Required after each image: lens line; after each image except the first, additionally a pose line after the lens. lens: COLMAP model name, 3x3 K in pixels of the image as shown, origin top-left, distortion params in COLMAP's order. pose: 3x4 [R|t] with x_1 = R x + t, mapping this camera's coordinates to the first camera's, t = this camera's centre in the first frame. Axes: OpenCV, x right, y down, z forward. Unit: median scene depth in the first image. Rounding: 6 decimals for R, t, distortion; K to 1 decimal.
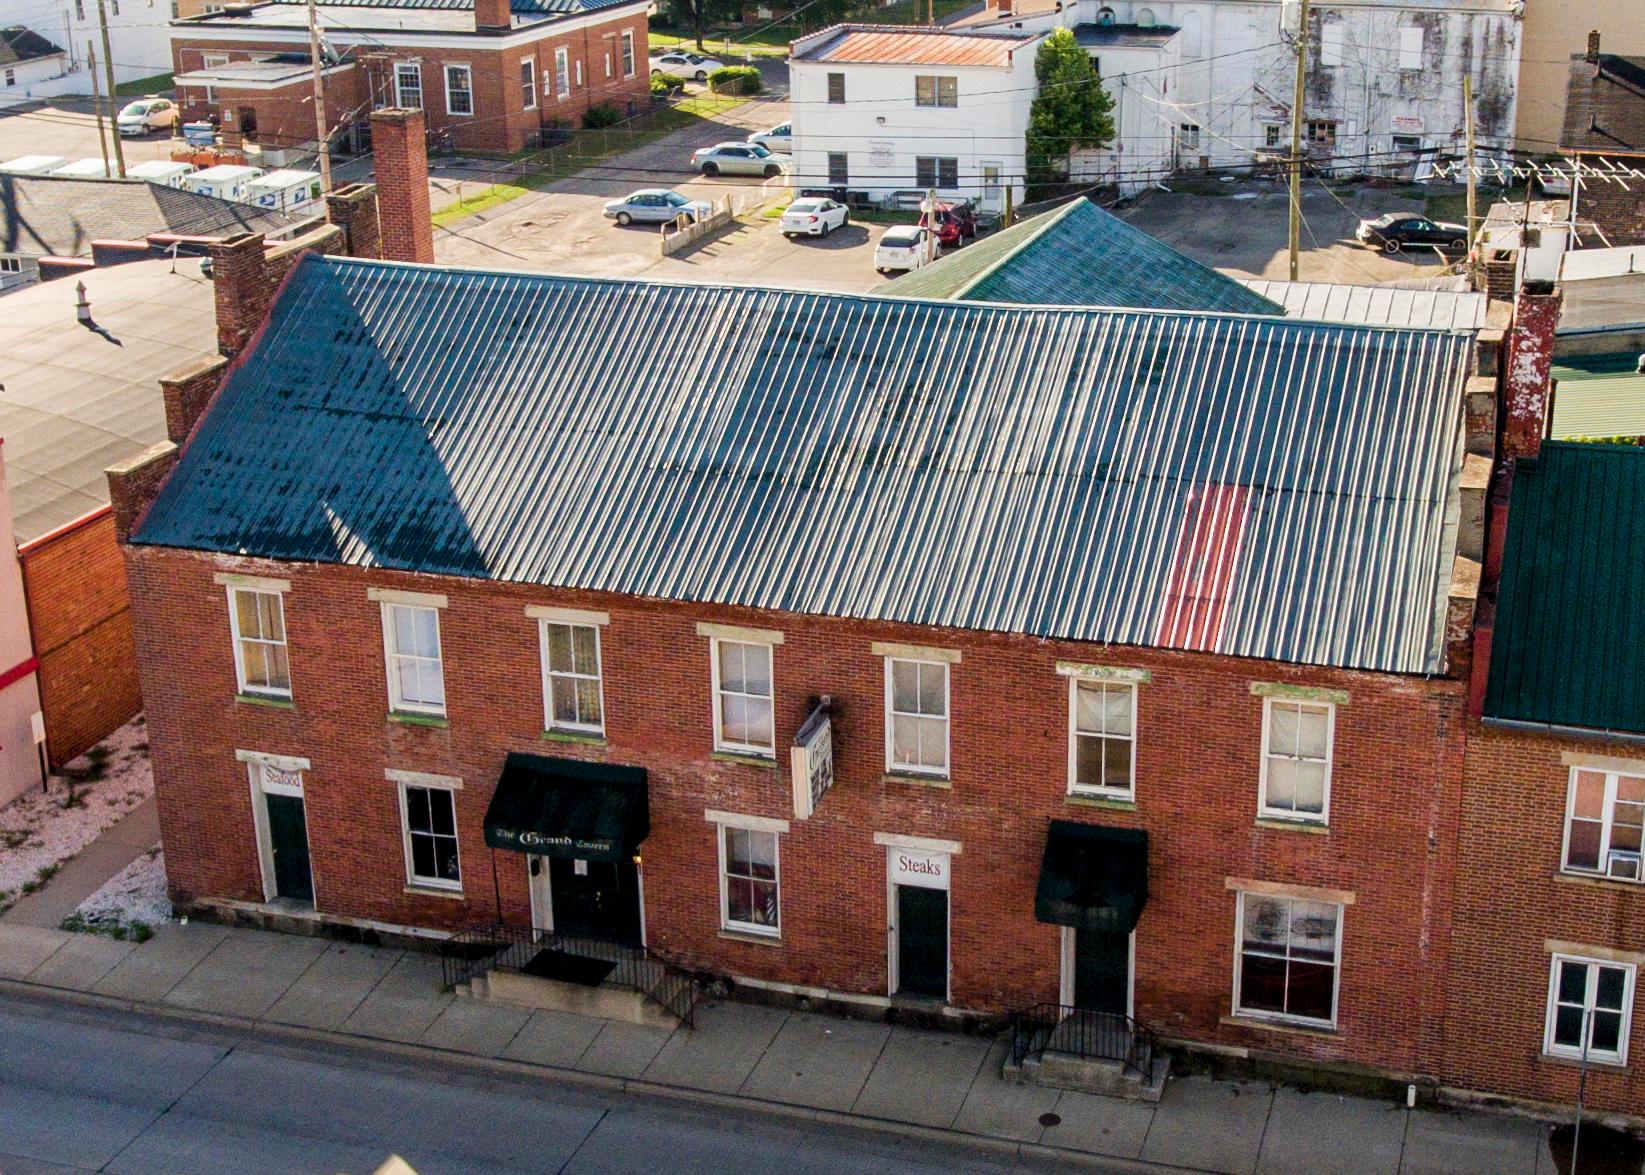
lens RADIAL K [[2267.8, 0, 827.5], [0, 2267.8, 588.3], [0, 0, 1]] dist [-0.008312, 0.000000]
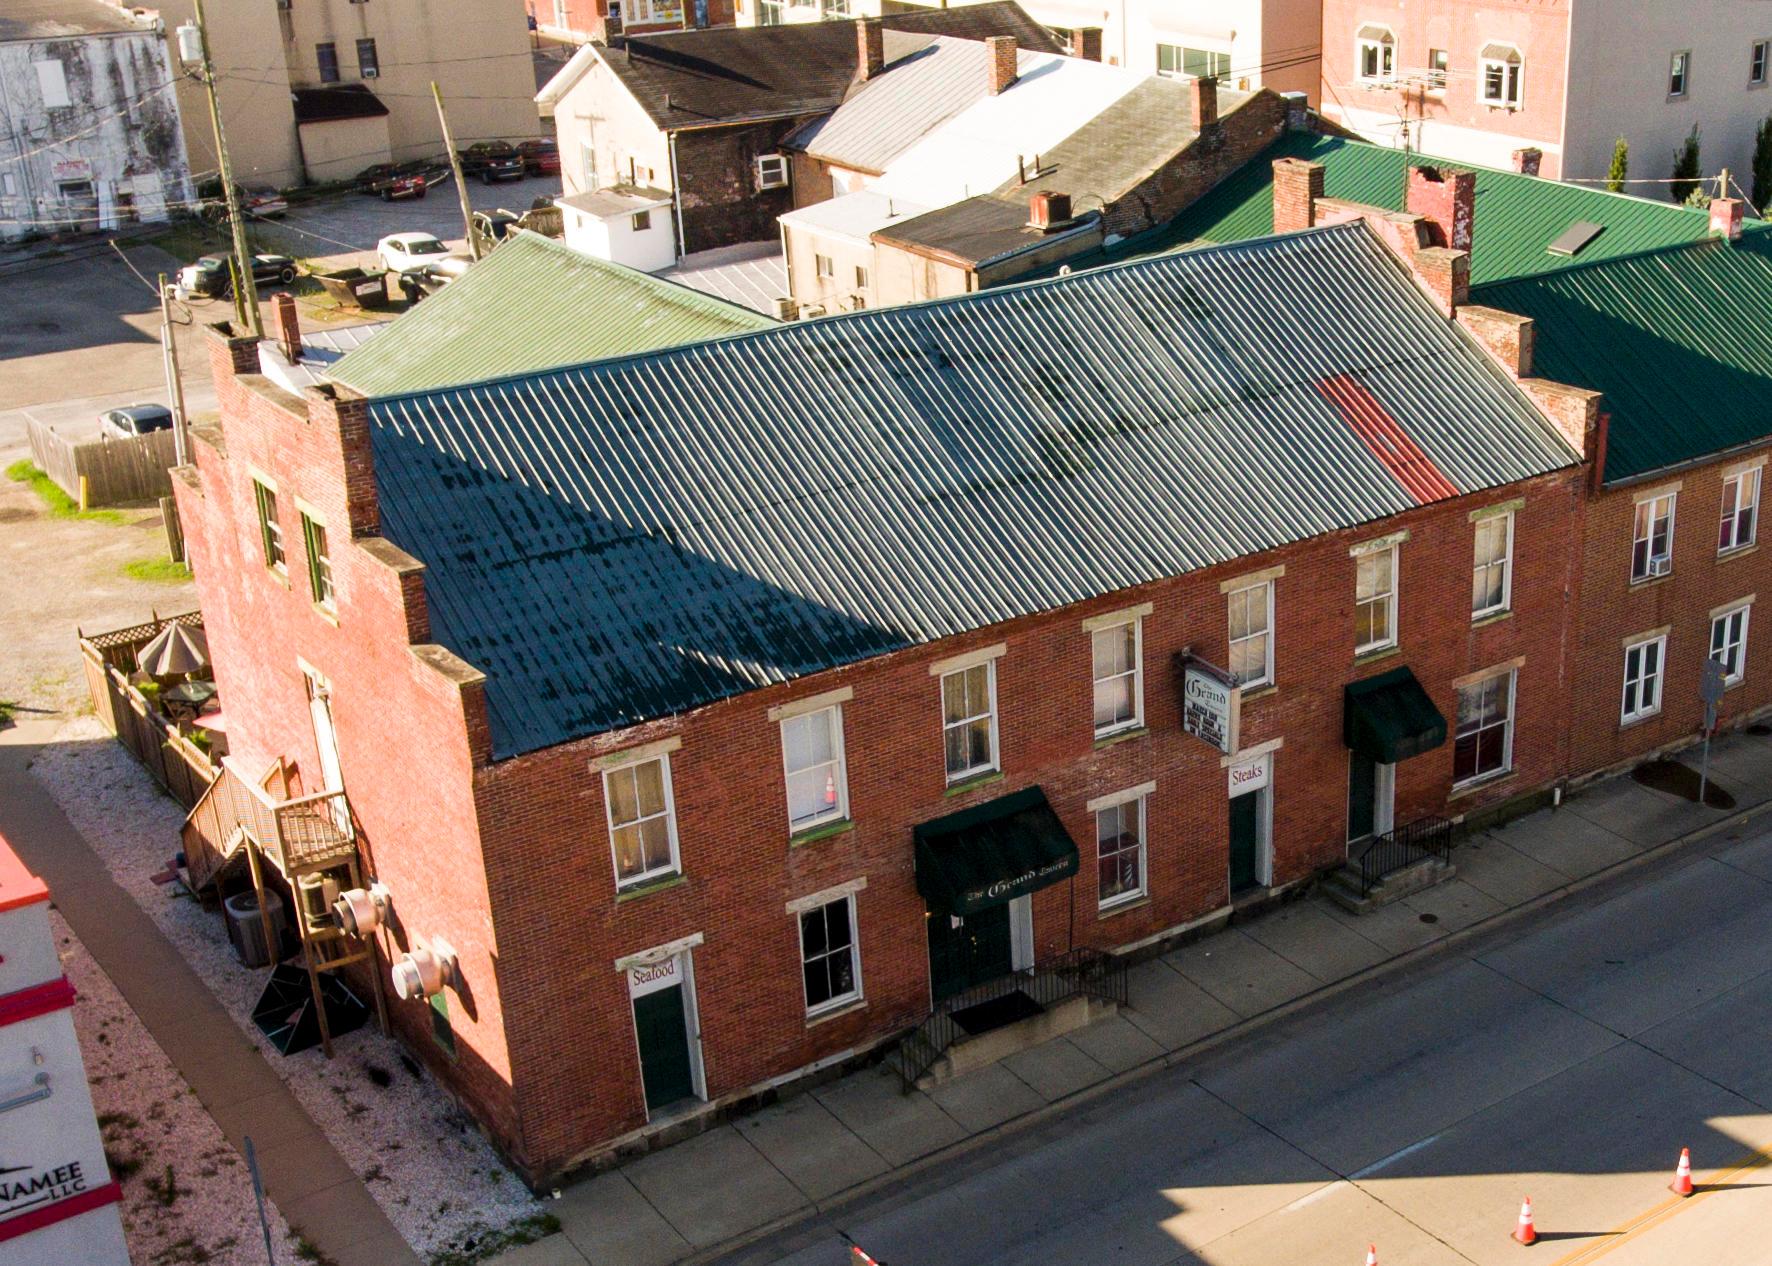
lens RADIAL K [[2372.2, 0, 1069.8], [0, 2372.2, 826.9], [0, 0, 1]] dist [-0.008993, 0.000000]
pose [[0.587440, -0.350722, 0.729321, -0.829287], [0.293071, 0.932235, 0.212244, -0.120744], [-0.754337, 0.089062, 0.650418, 0.292984]]
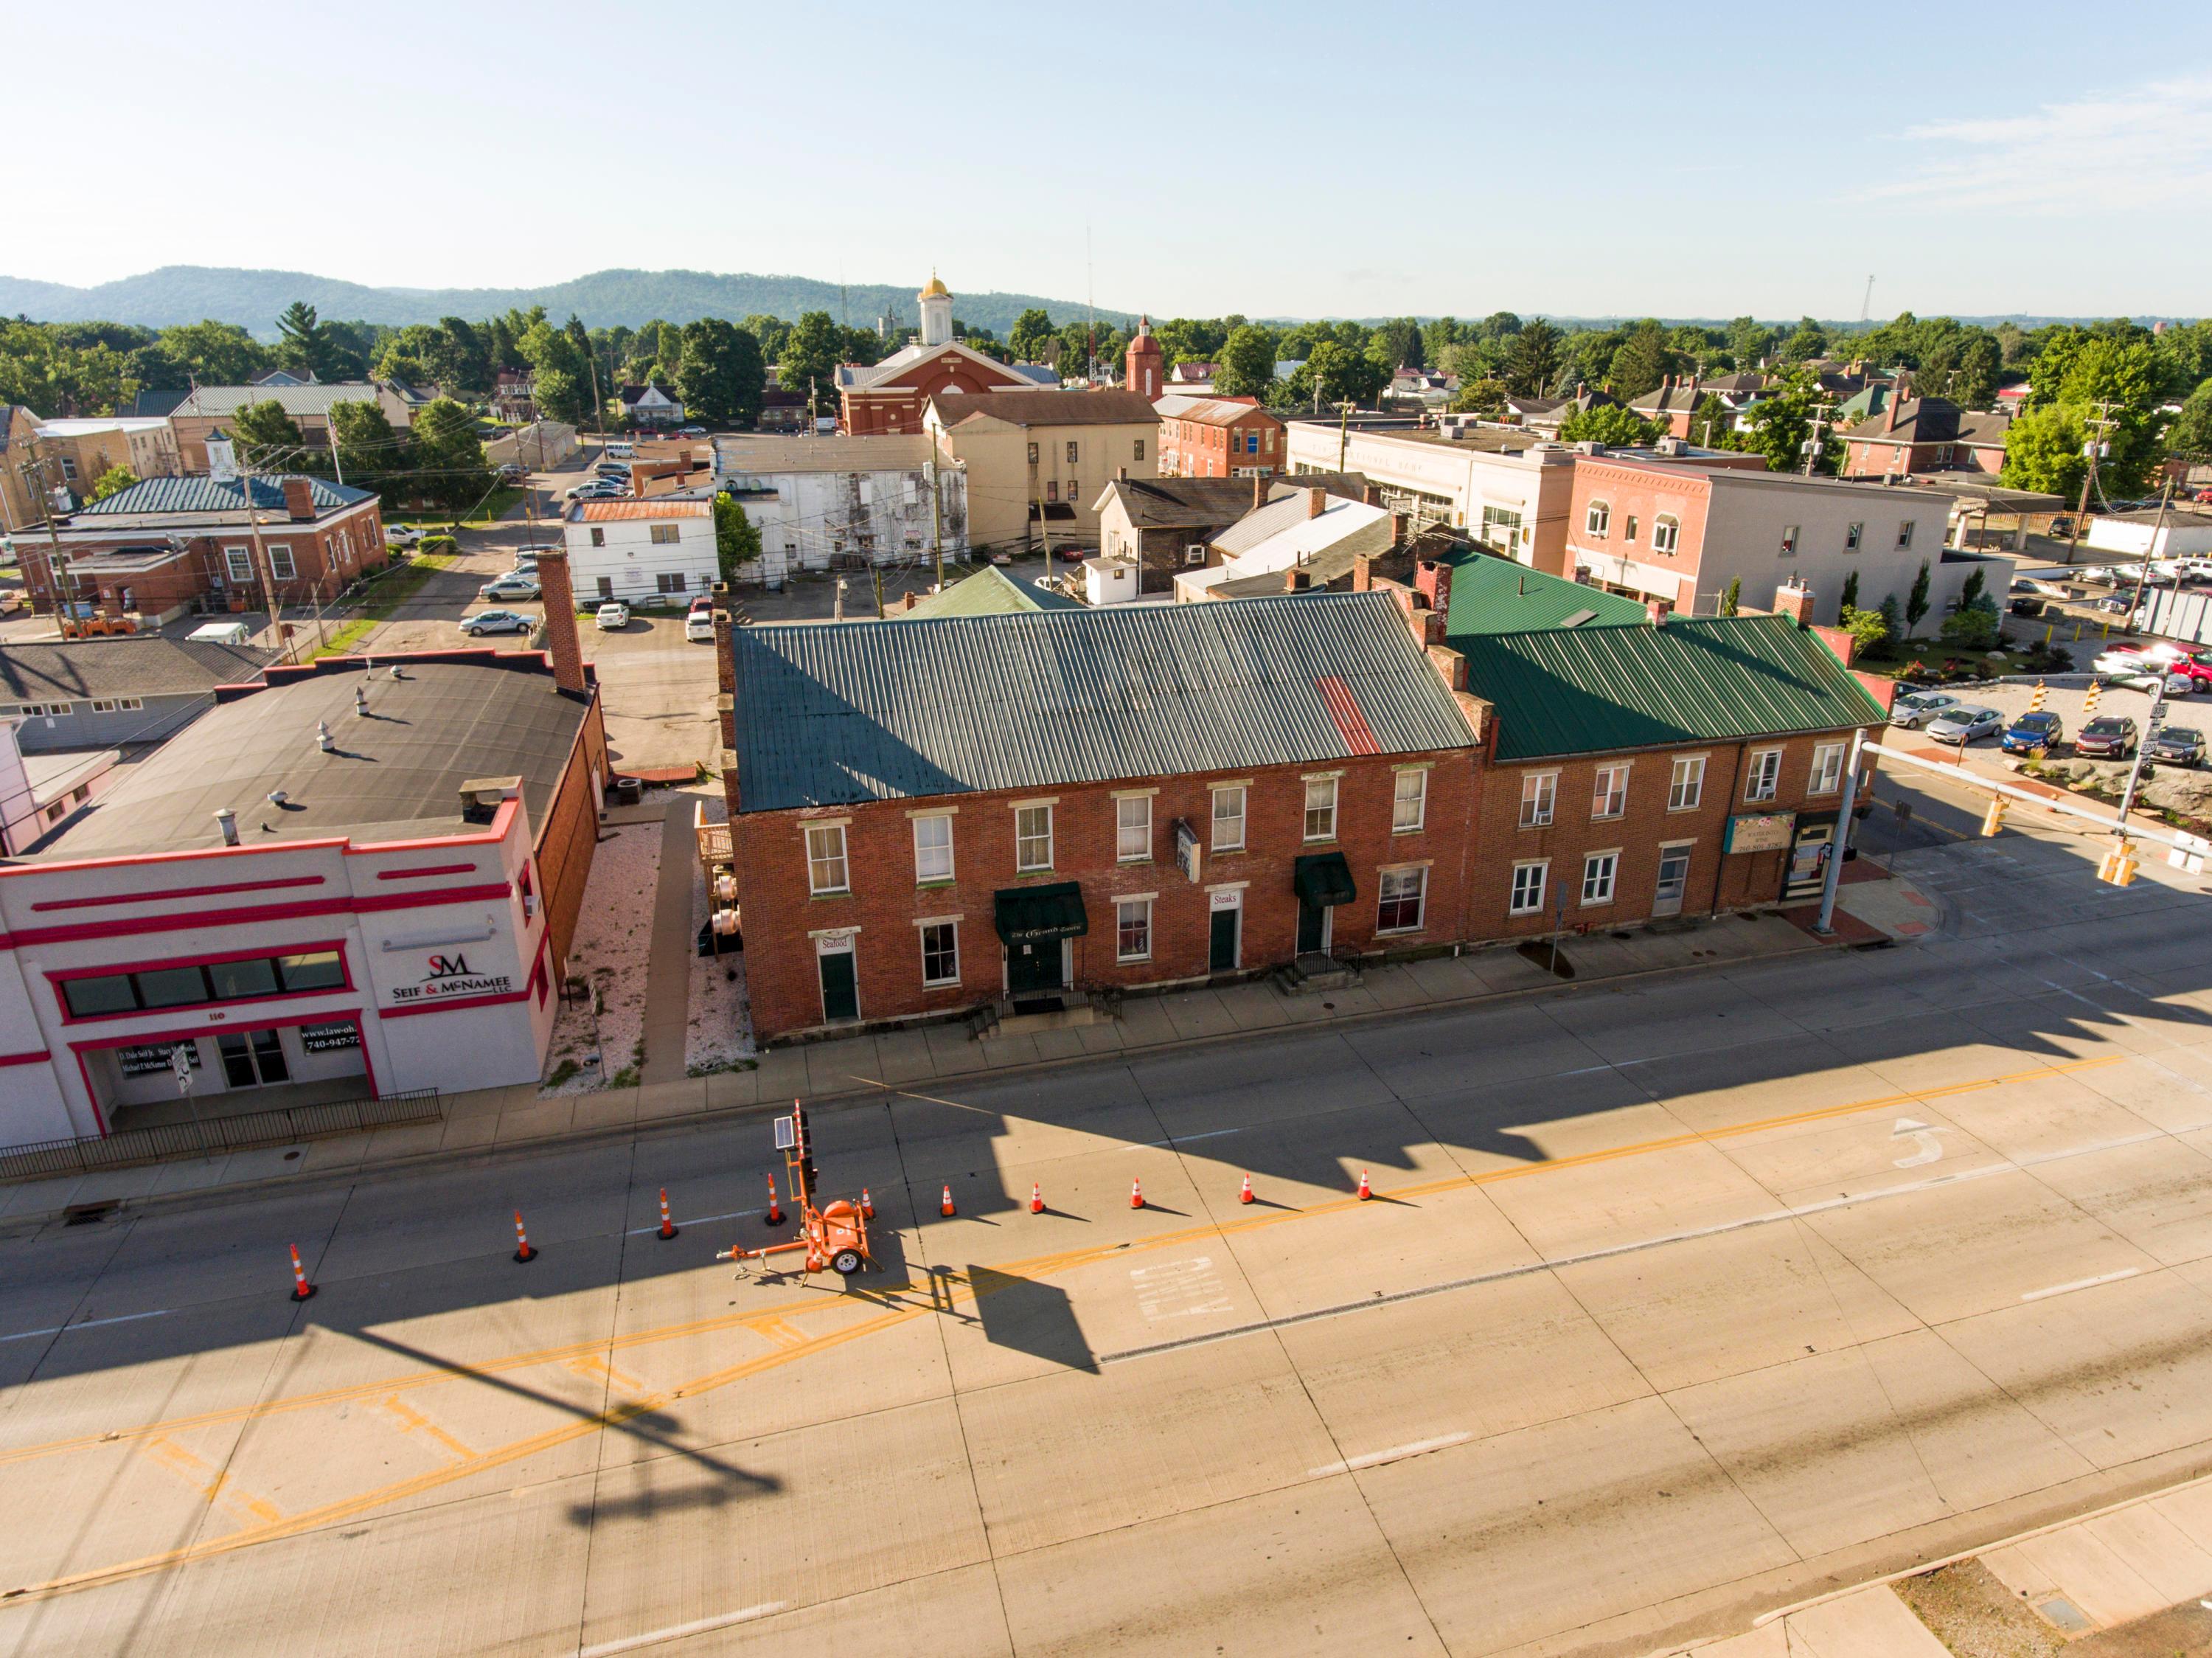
lens RADIAL K [[1290.6, 0, 1057.5], [0, 1290.6, 826.7], [0, 0, 1]] dist [-0.004392, -0.000426]
pose [[0.851645, -0.185086, 0.490351, -0.565844], [0.182285, 0.981763, 0.053978, -0.019378], [-0.491399, 0.043414, 0.869852, 0.123275]]
